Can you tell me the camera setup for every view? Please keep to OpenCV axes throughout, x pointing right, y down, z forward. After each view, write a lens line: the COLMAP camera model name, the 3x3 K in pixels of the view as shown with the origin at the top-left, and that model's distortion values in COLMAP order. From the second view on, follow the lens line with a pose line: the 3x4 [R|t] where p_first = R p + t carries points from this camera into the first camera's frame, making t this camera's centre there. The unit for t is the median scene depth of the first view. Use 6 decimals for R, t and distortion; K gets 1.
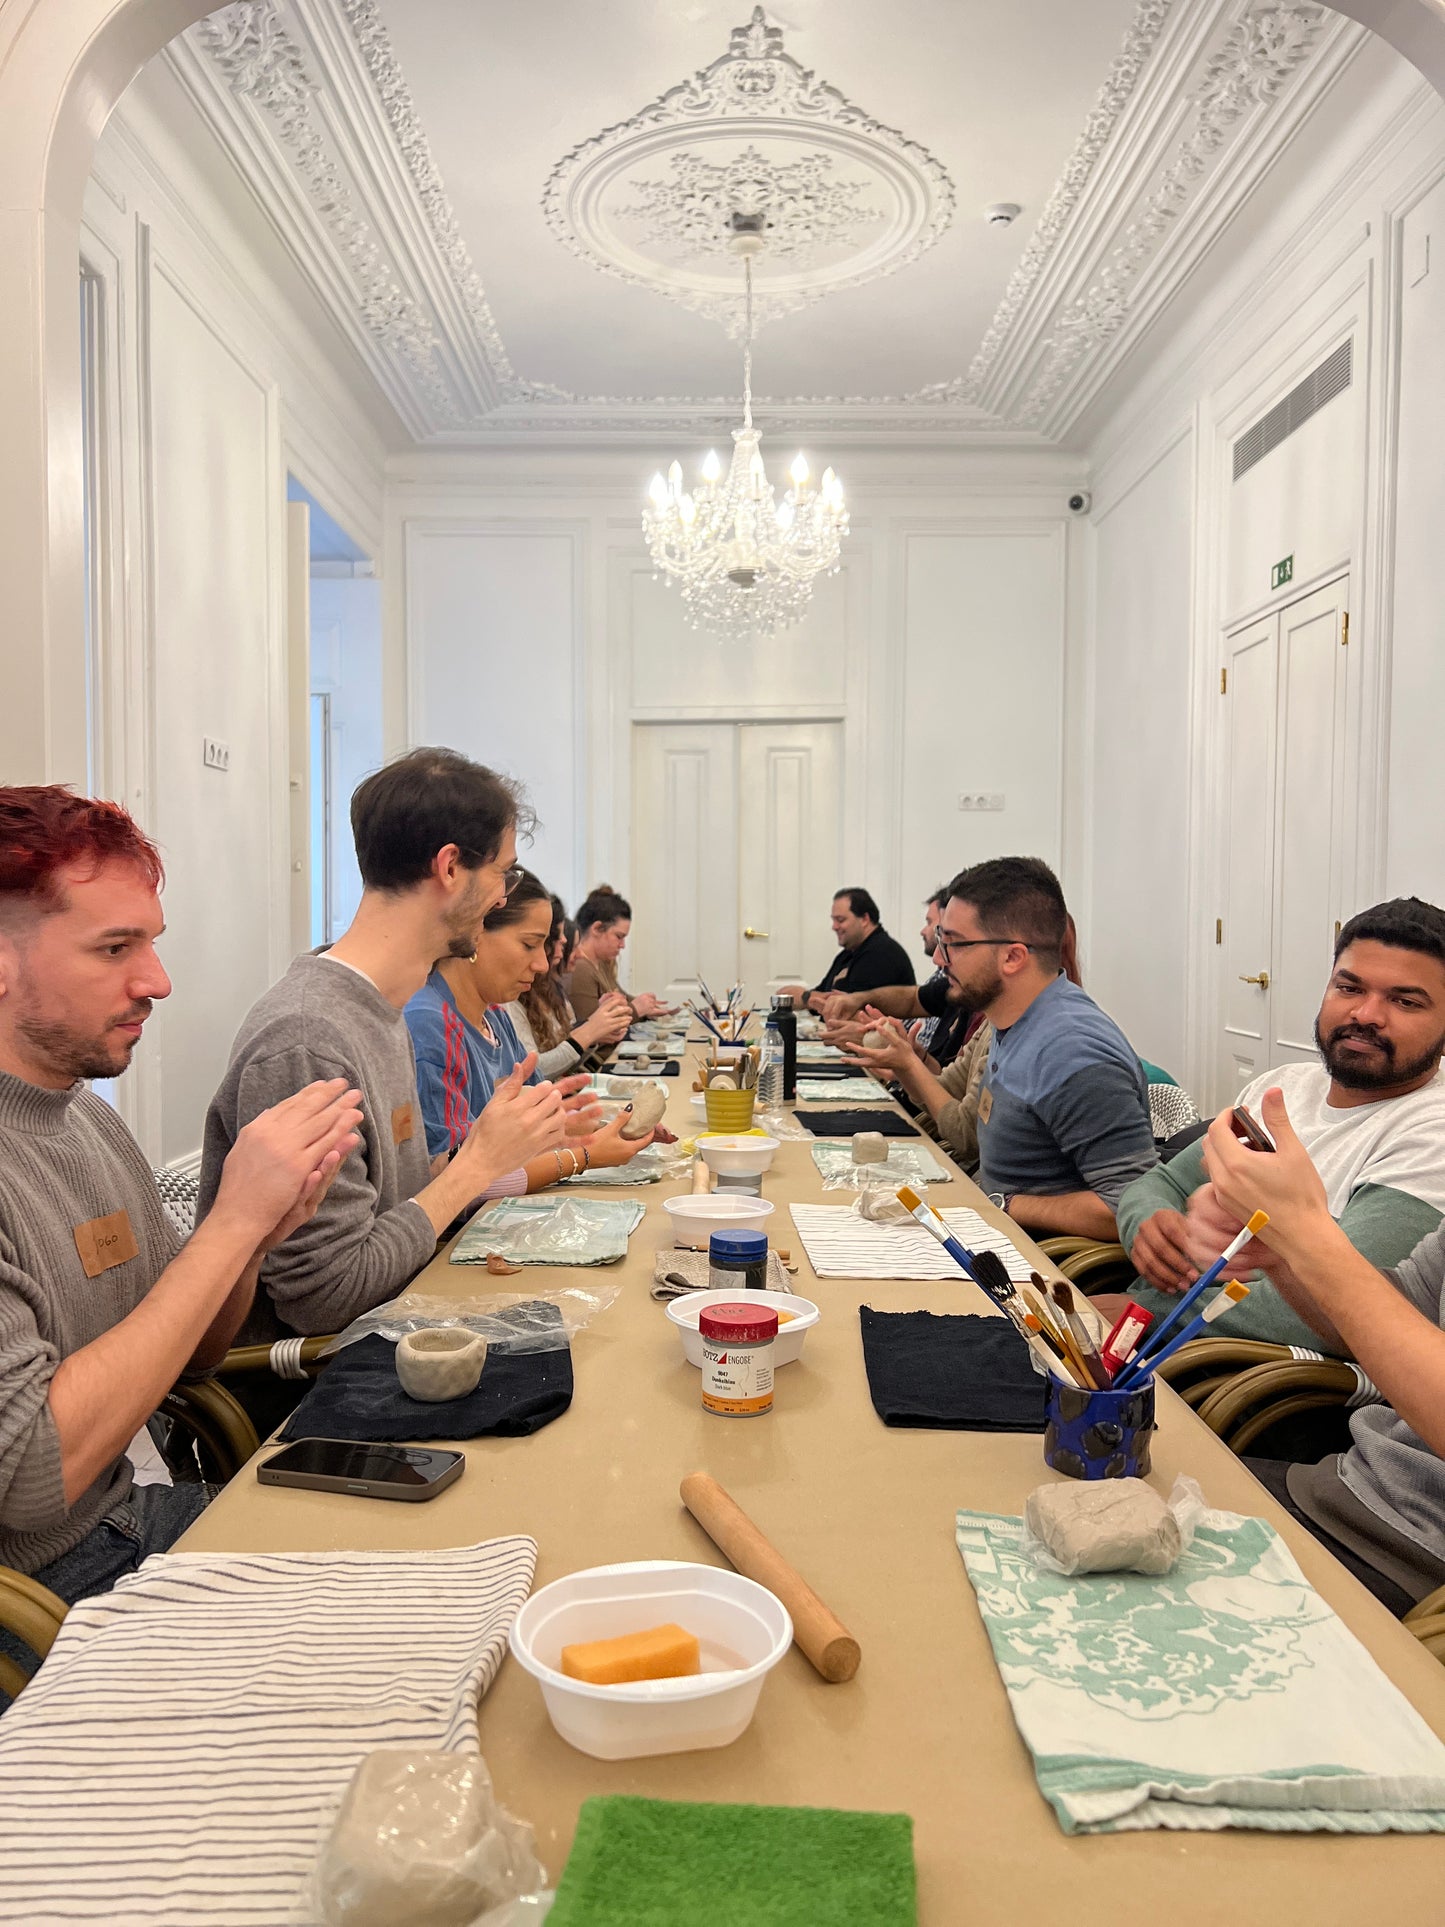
lens RADIAL K [[1441.4, 0, 724.3], [0, 1441.4, 991.6], [0, 0, 1]] dist [0.022236, -0.018380]
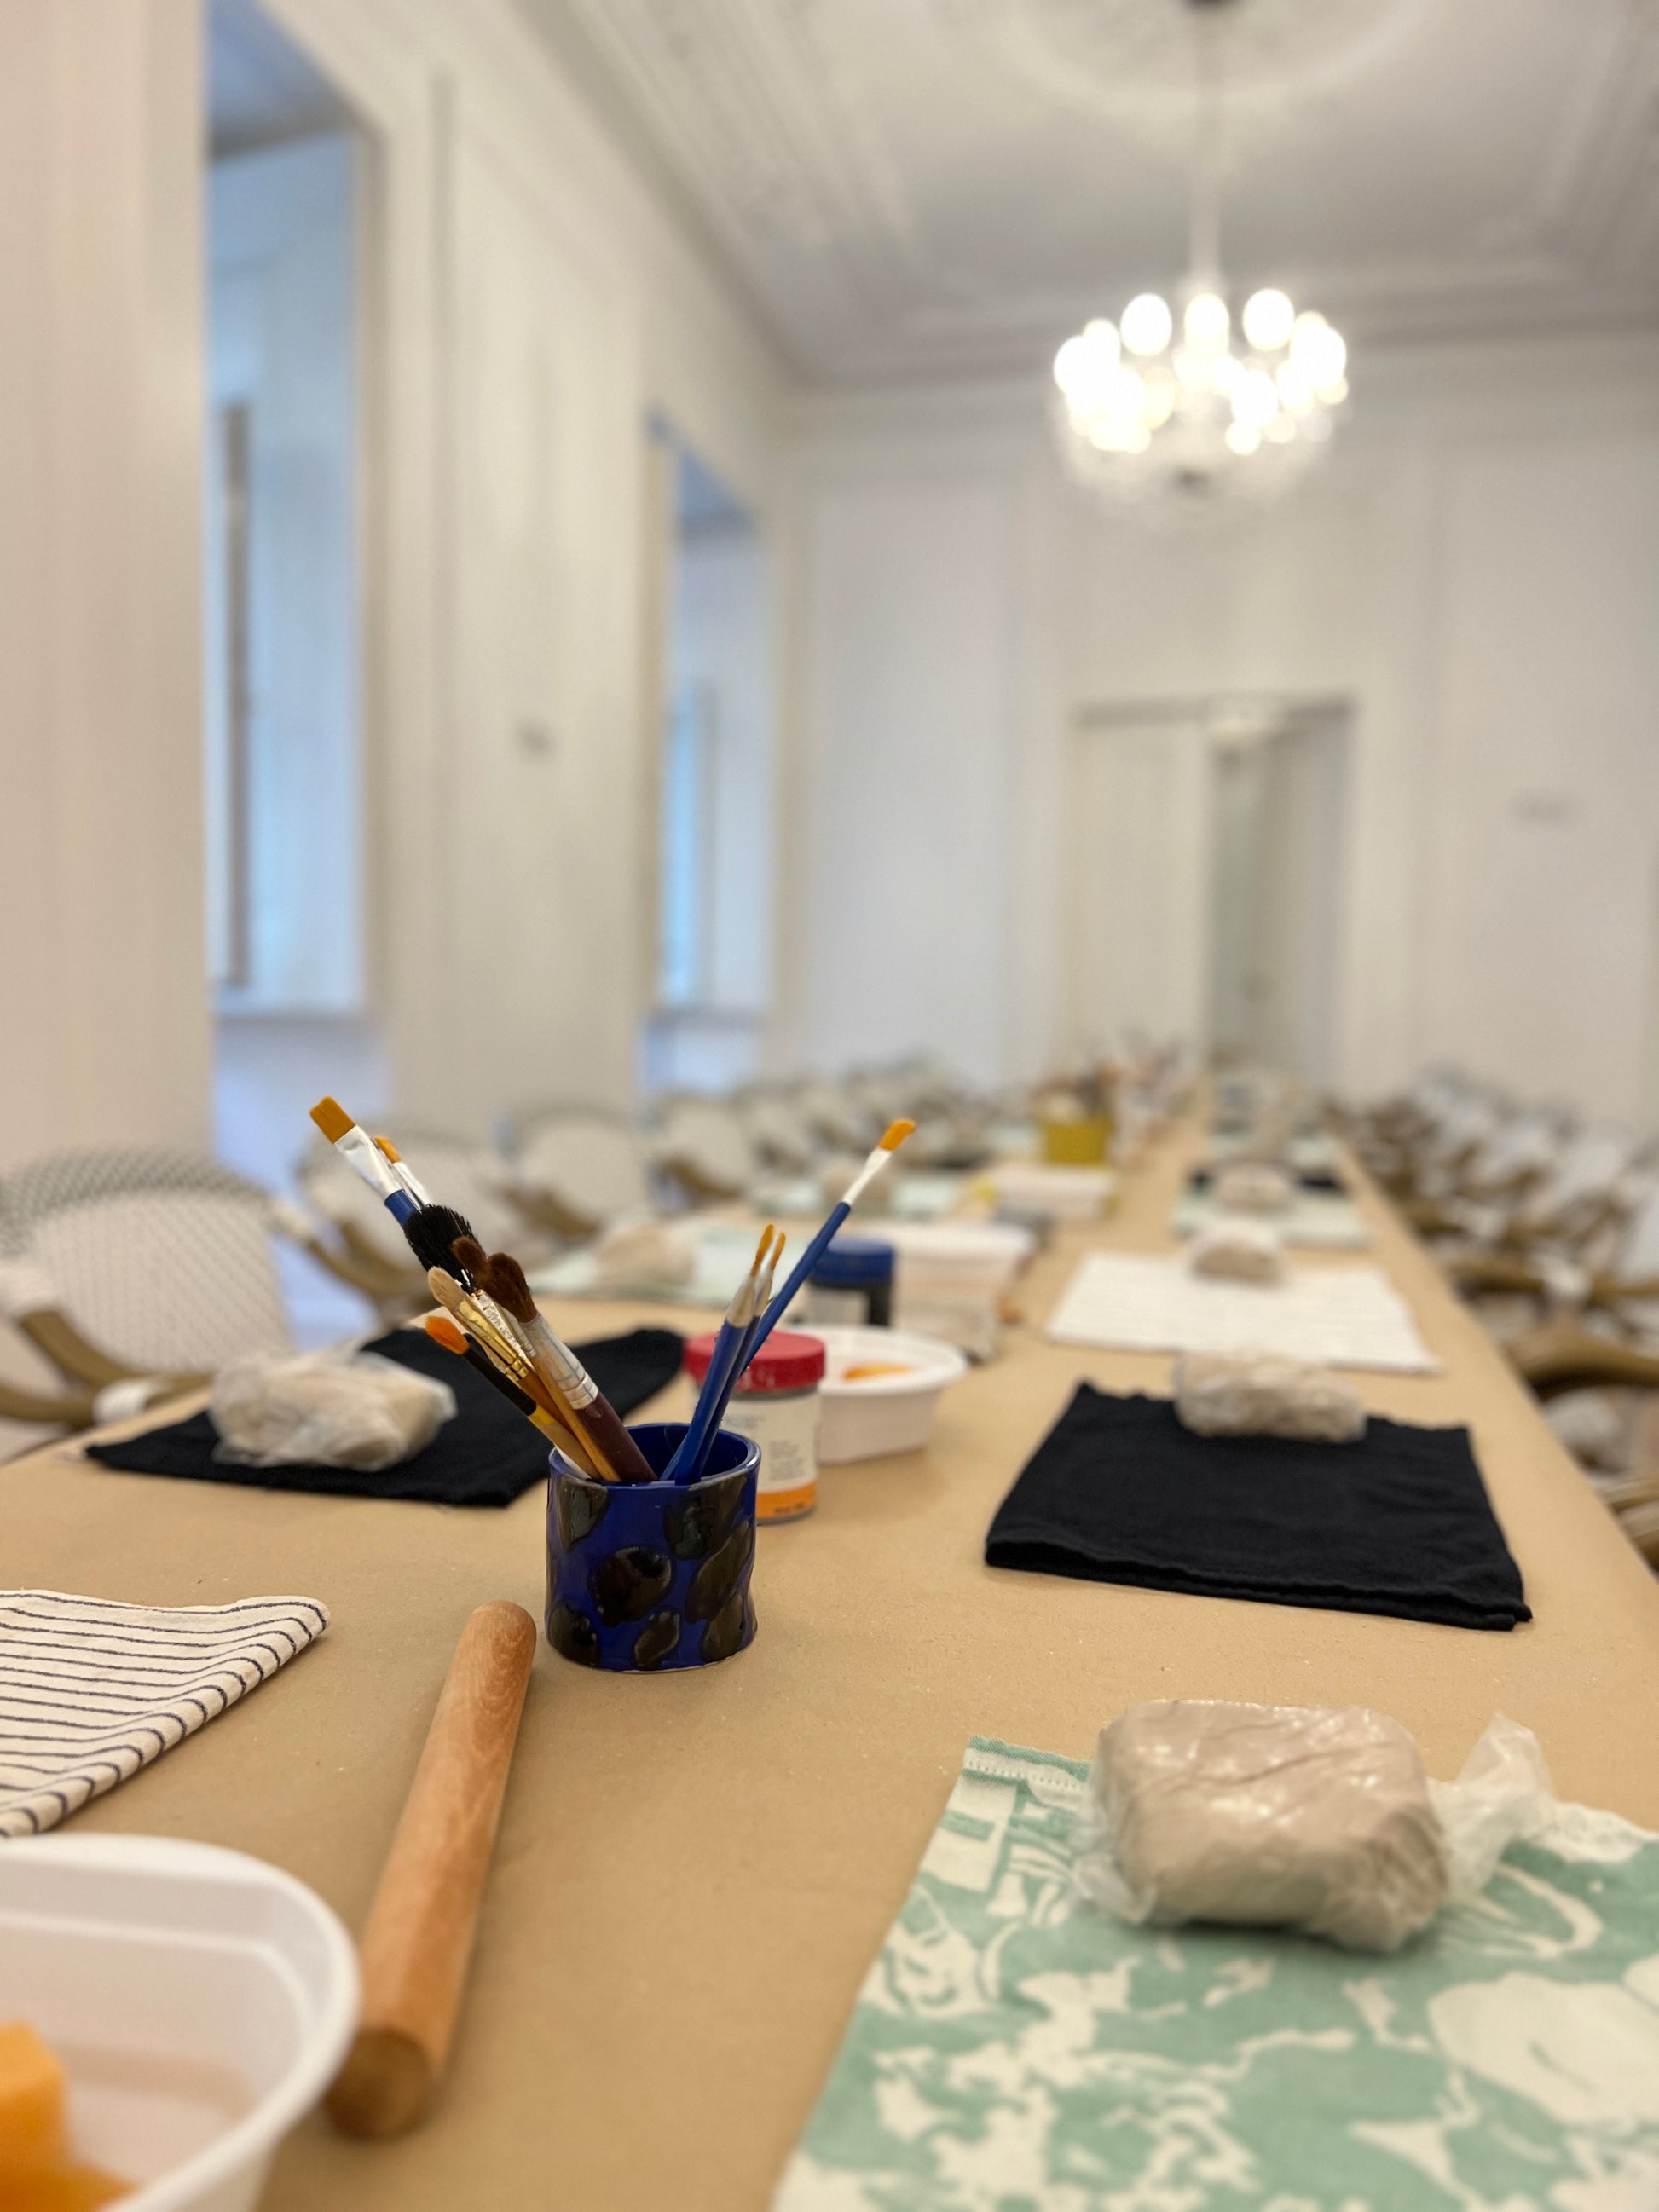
lens RADIAL K [[1654.6, 0, 829.4], [0, 1654.6, 1150.5], [0, 0, 1]] dist [0.022236, -0.018380]
pose [[0.969943, 0.031670, -0.241263, 0.051231], [-0.022405, 0.998906, 0.041053, 0.032384], [0.242299, -0.034414, 0.969591, 0.103205]]
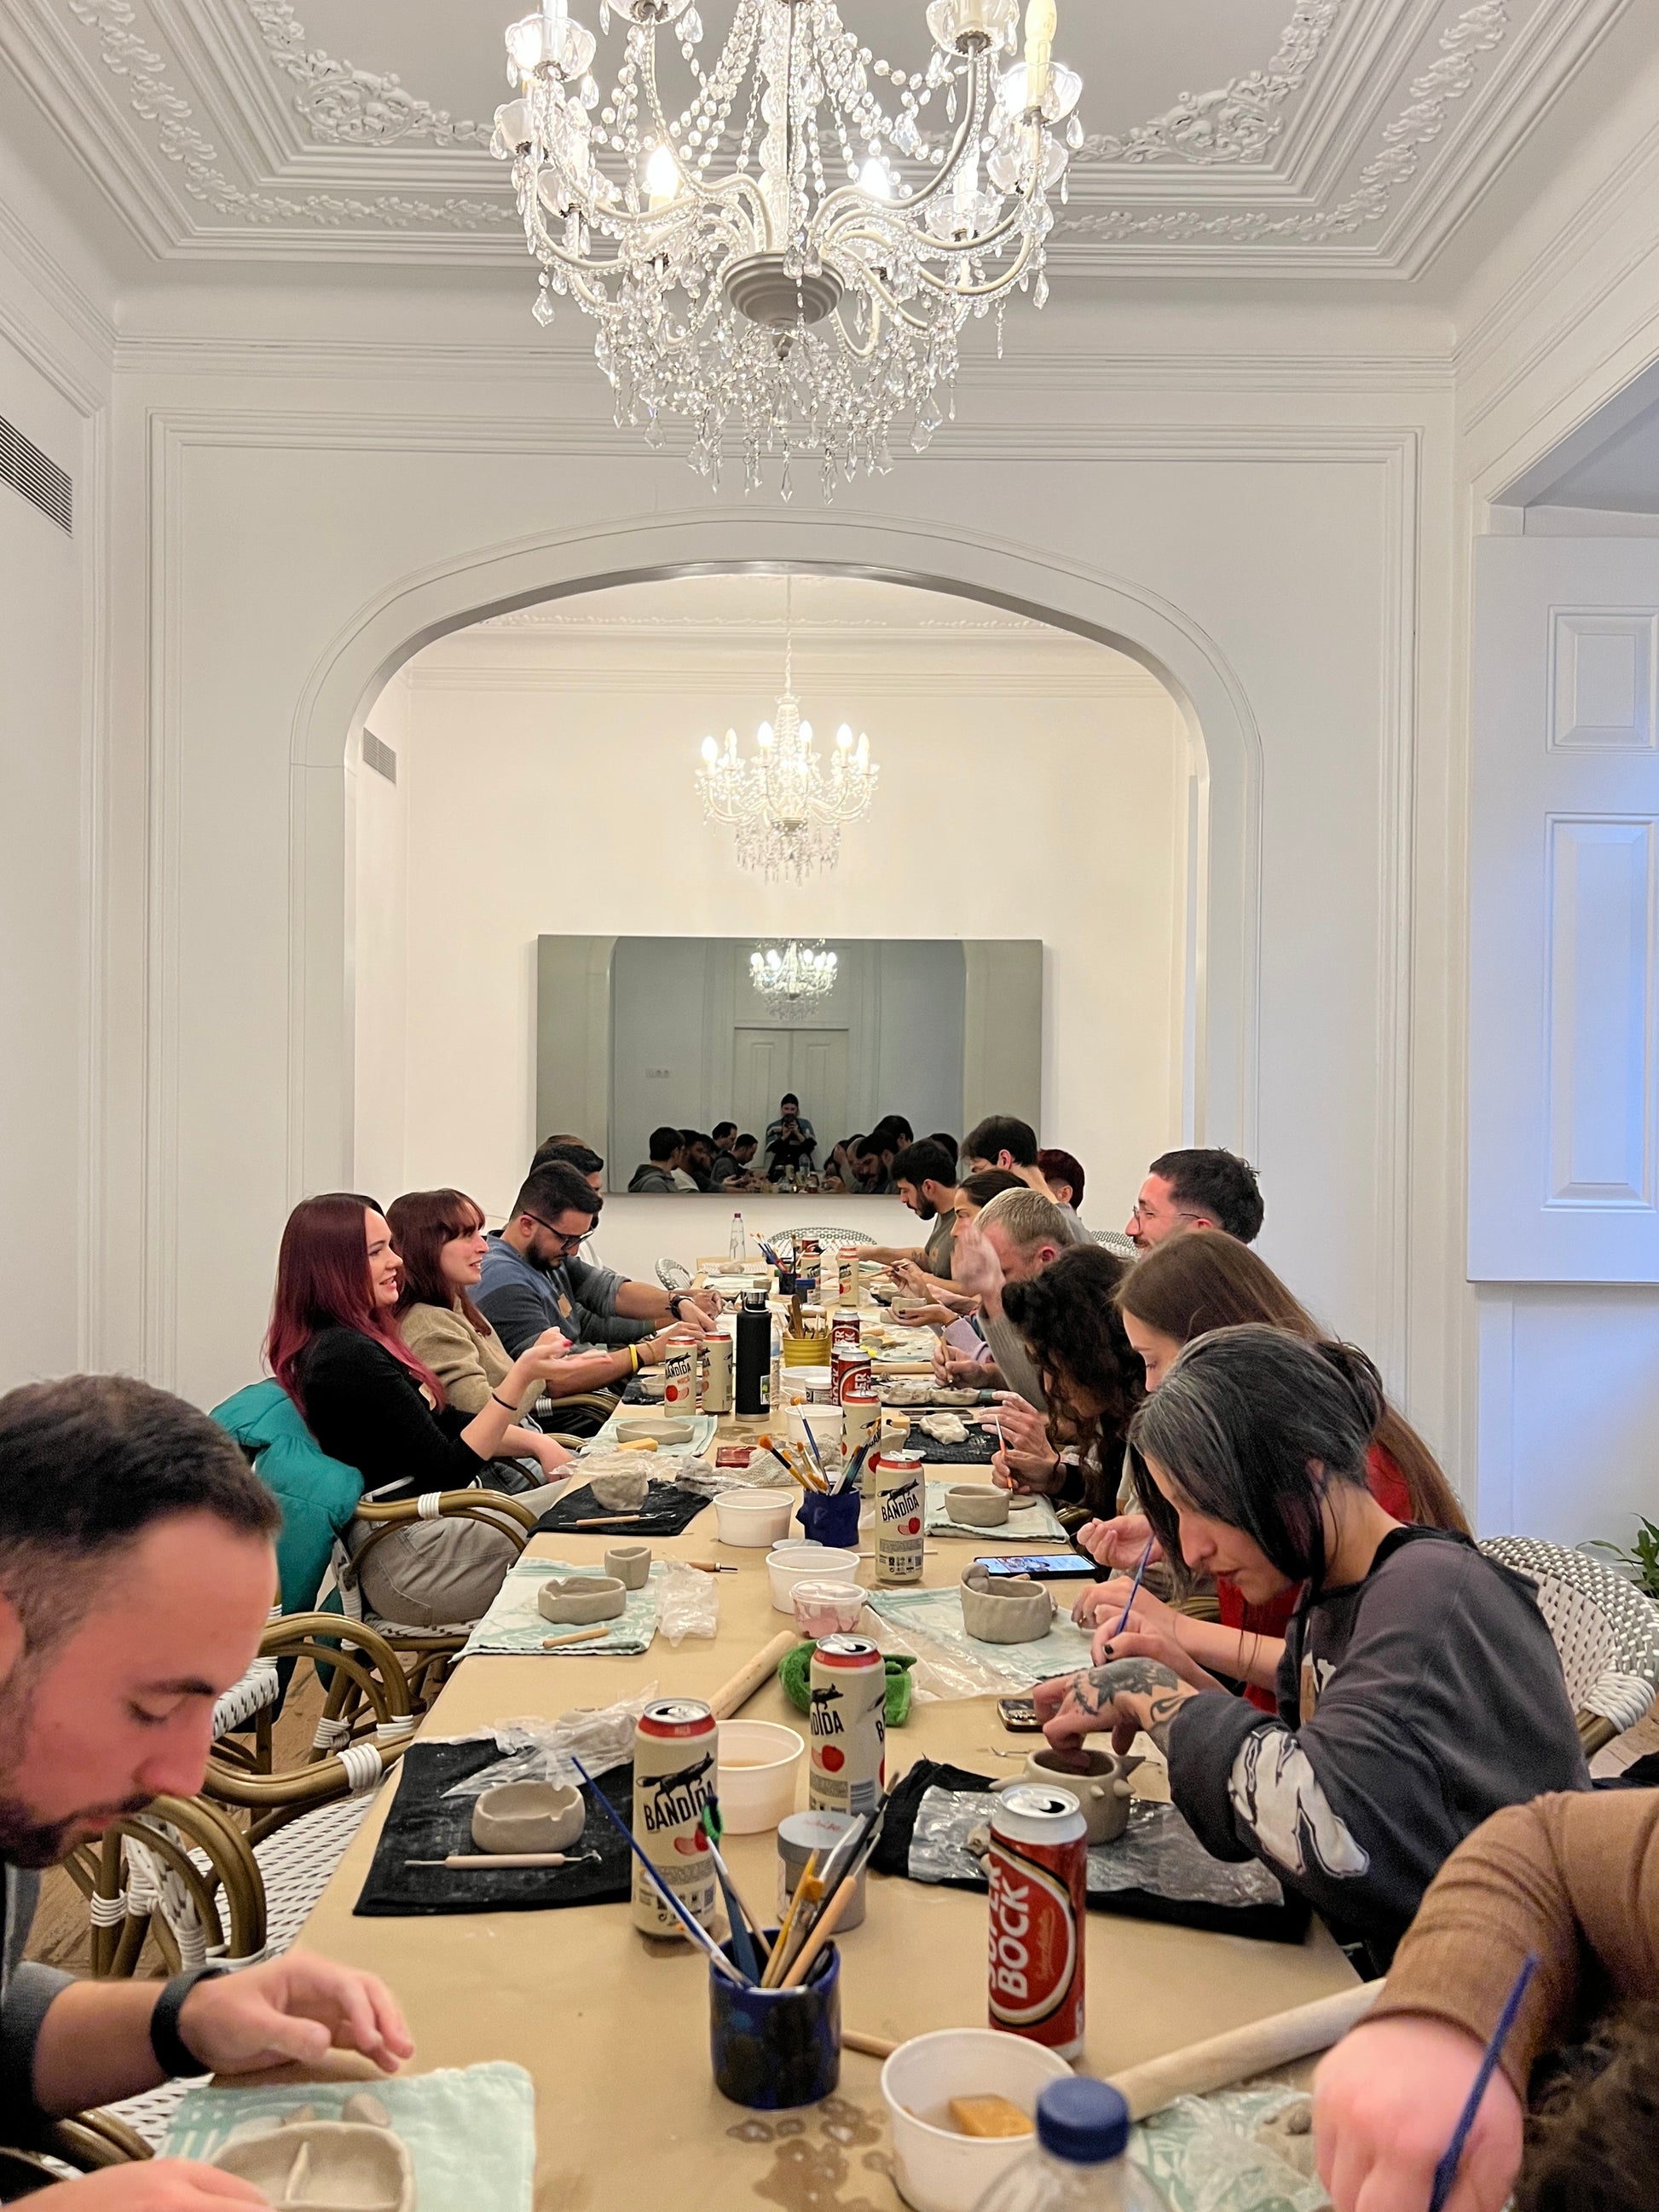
lens RADIAL K [[1654.6, 0, 835.2], [0, 1654.6, 1105.8], [0, 0, 1]] dist [0.022236, -0.018380]
pose [[0.999763, 0.004802, 0.021224, 0.020168], [-0.003674, 0.998594, -0.052876, -0.073868], [-0.021448, 0.052785, 0.998376, 0.632244]]
